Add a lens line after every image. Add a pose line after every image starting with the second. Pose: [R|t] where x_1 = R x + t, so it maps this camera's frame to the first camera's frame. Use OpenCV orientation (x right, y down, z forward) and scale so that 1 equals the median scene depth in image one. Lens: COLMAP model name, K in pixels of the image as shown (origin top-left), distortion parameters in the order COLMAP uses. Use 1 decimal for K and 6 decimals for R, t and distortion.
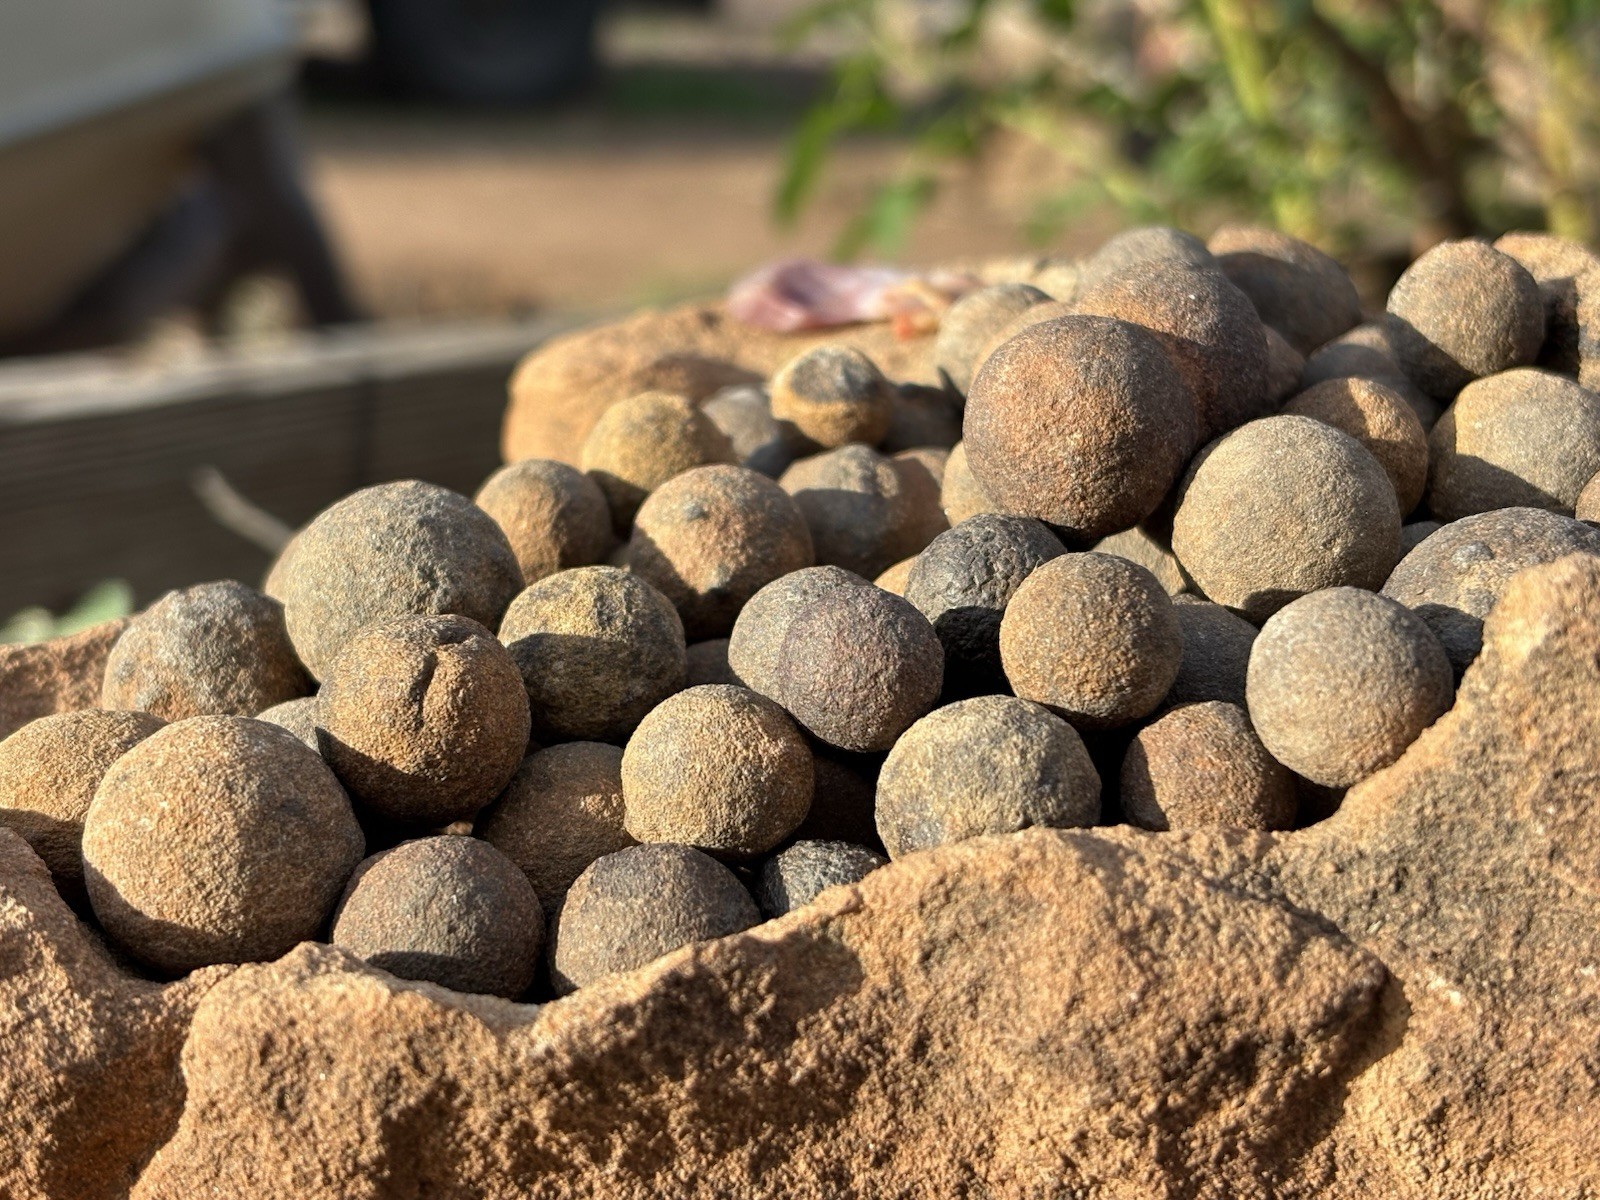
lens RADIAL K [[2460.8, 0, 792.5], [0, 2460.8, 624.1], [0, 0, 1]] dist [0.228302, -1.132421]
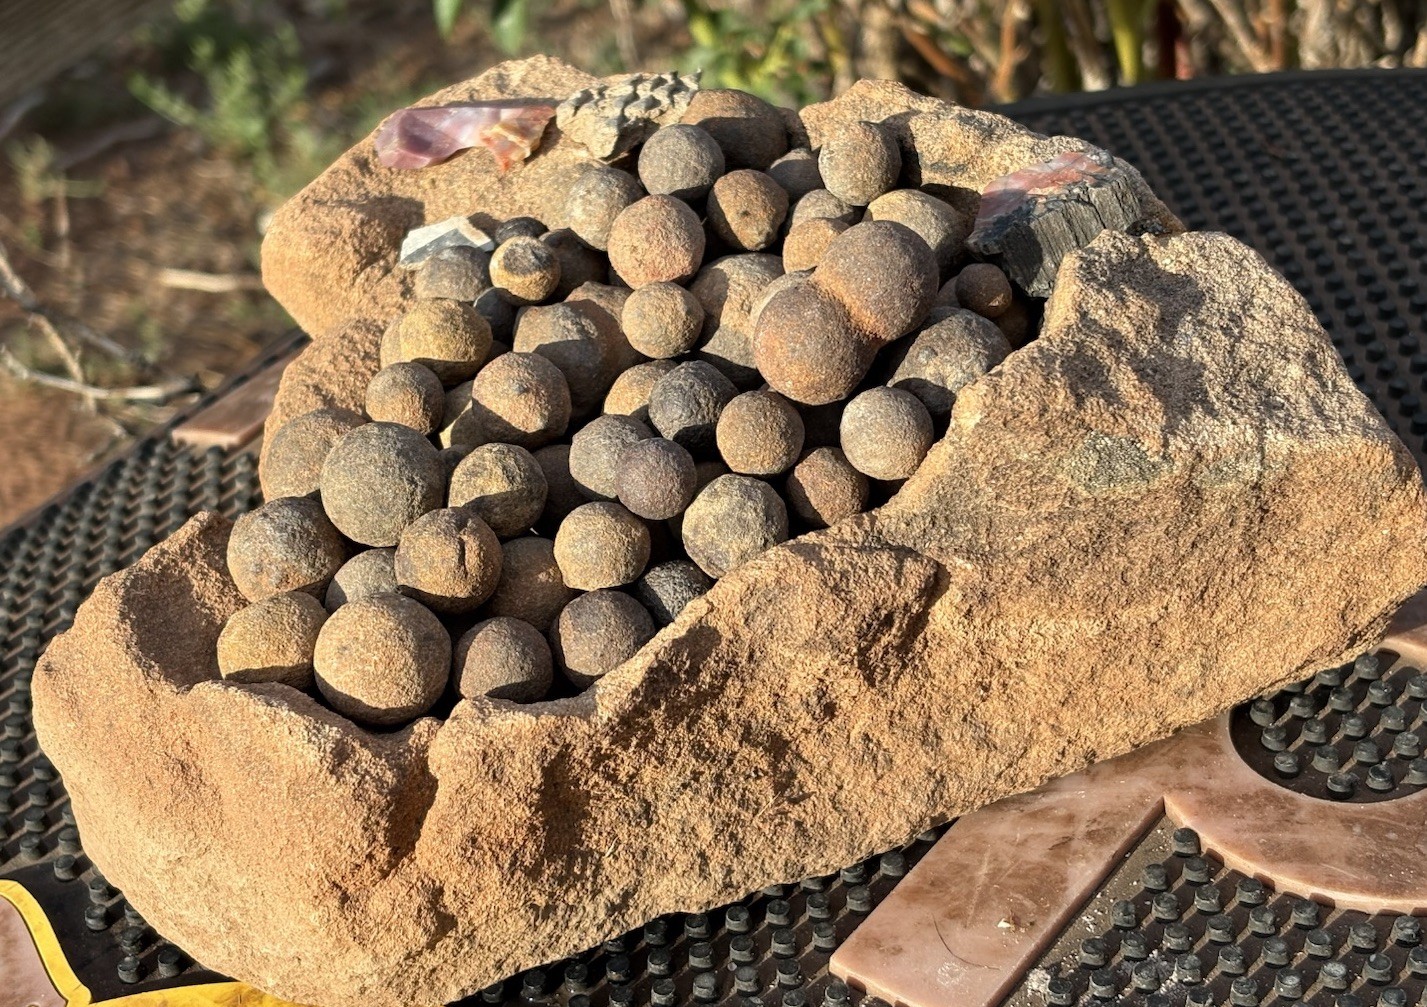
lens RADIAL K [[2364.1, 0, 683.7], [0, 2364.1, 500.3], [0, 0, 1]] dist [0.186624, -0.098242]
pose [[0.930099, -0.298444, 0.214117, -0.417782], [0.225528, 0.924129, 0.308418, -0.626840], [-0.289918, -0.238570, 0.926840, -0.908781]]
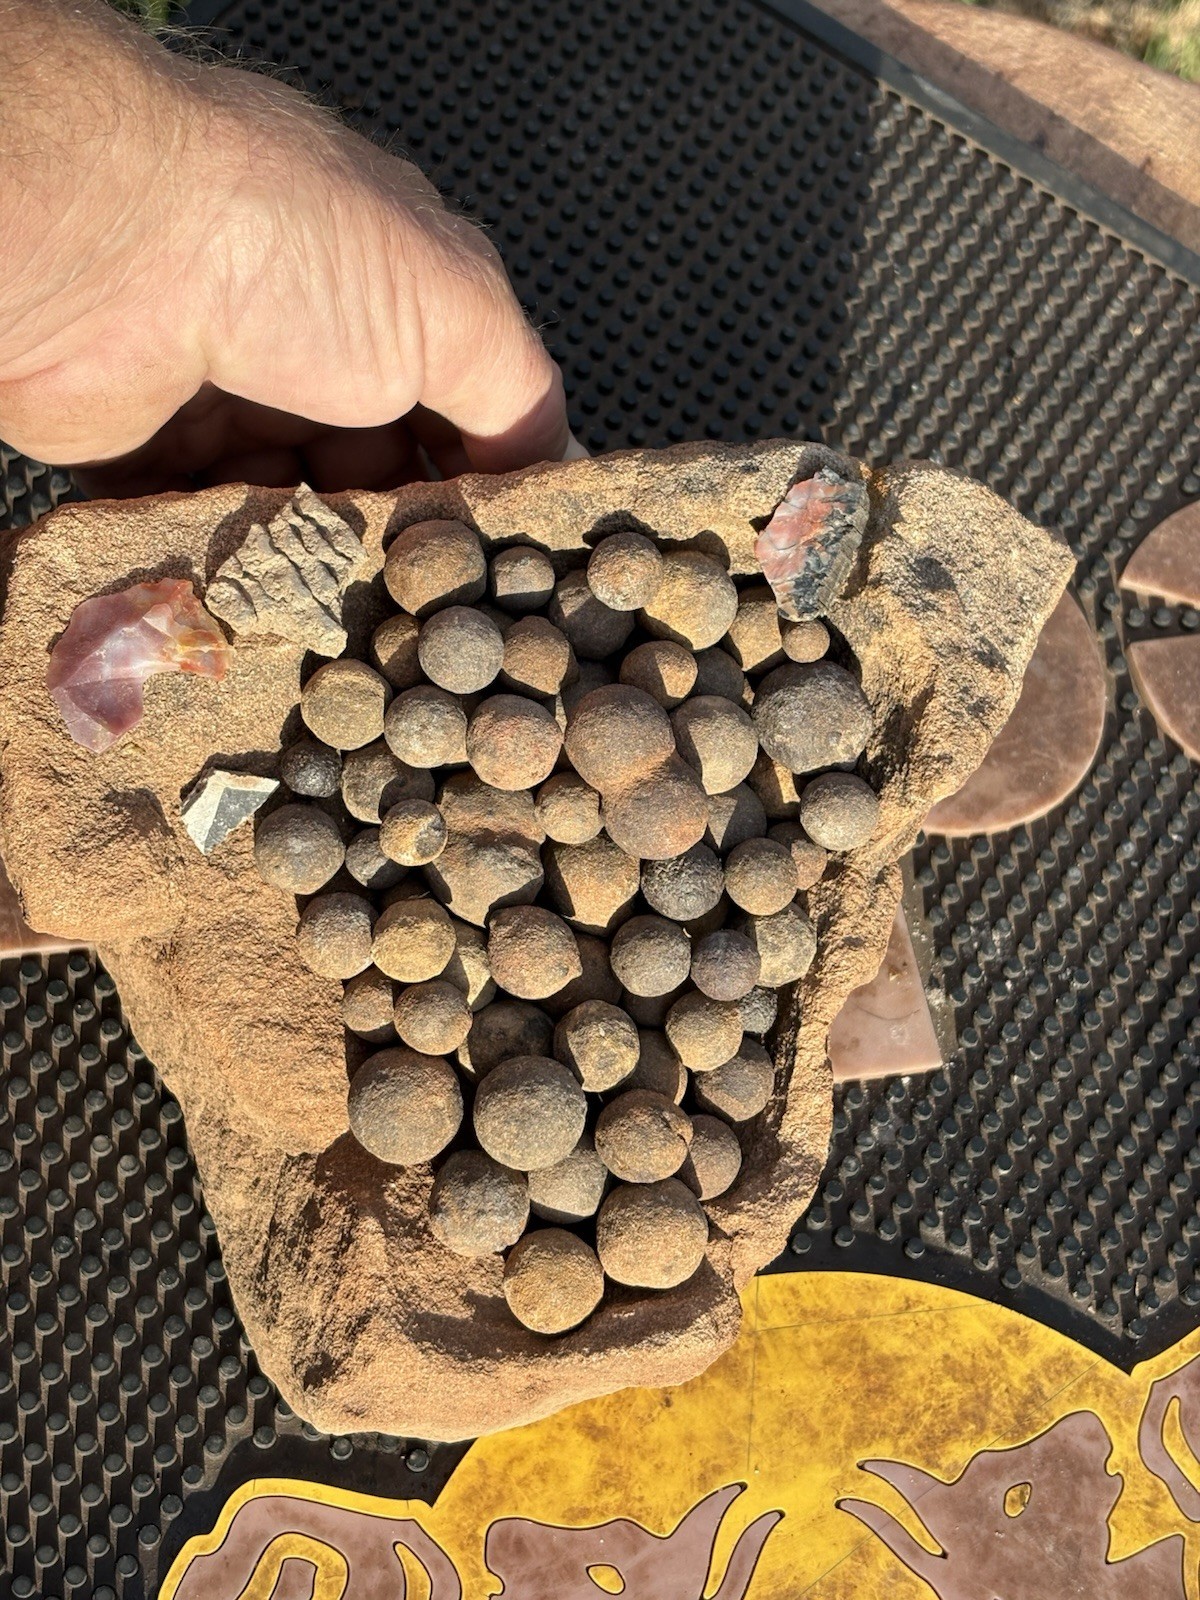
lens RADIAL K [[2377.5, 0, 593.3], [0, 2377.5, 831.8], [0, 0, 1]] dist [0.283139, -1.831443]
pose [[0.360359, -0.896697, 0.257053, -0.553377], [0.134019, 0.322478, 0.937042, -2.458737], [-0.923136, -0.303222, 0.236382, 0.687634]]
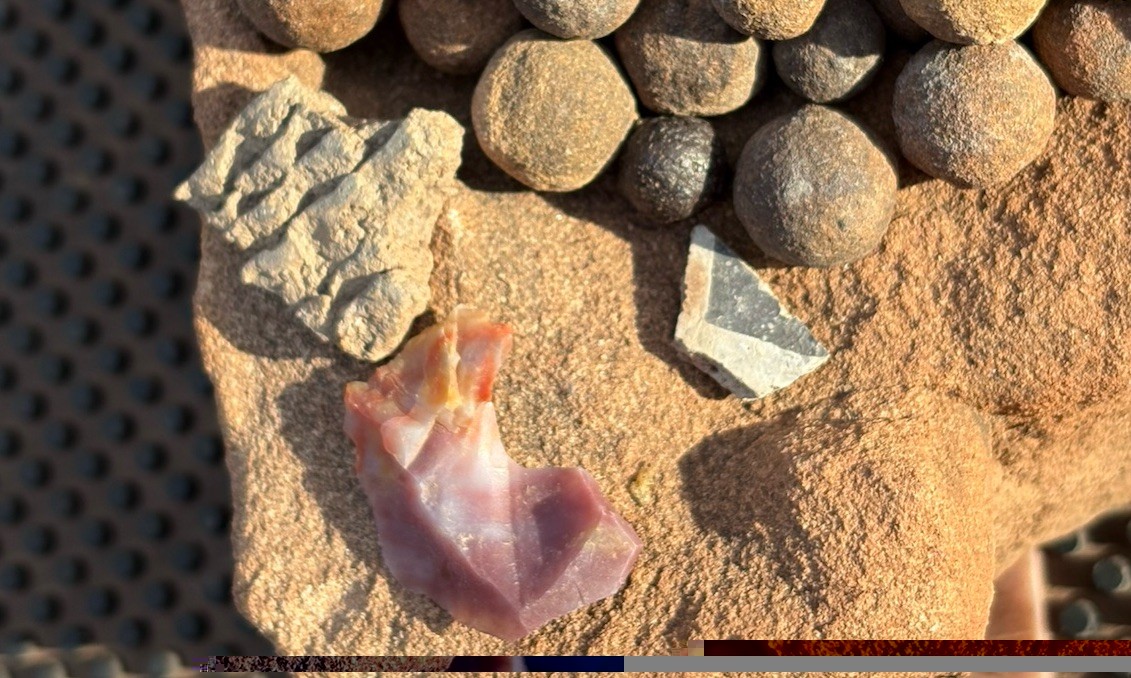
lens RADIAL K [[2445.4, 0, 628.6], [0, 2445.4, 173.8], [0, 0, 1]] dist [0.211315, -0.127730]
pose [[-0.845614, -0.353358, 0.400093, -0.507733], [0.489625, -0.214917, 0.845031, -1.372656], [-0.212611, 0.910466, 0.354750, 1.080687]]
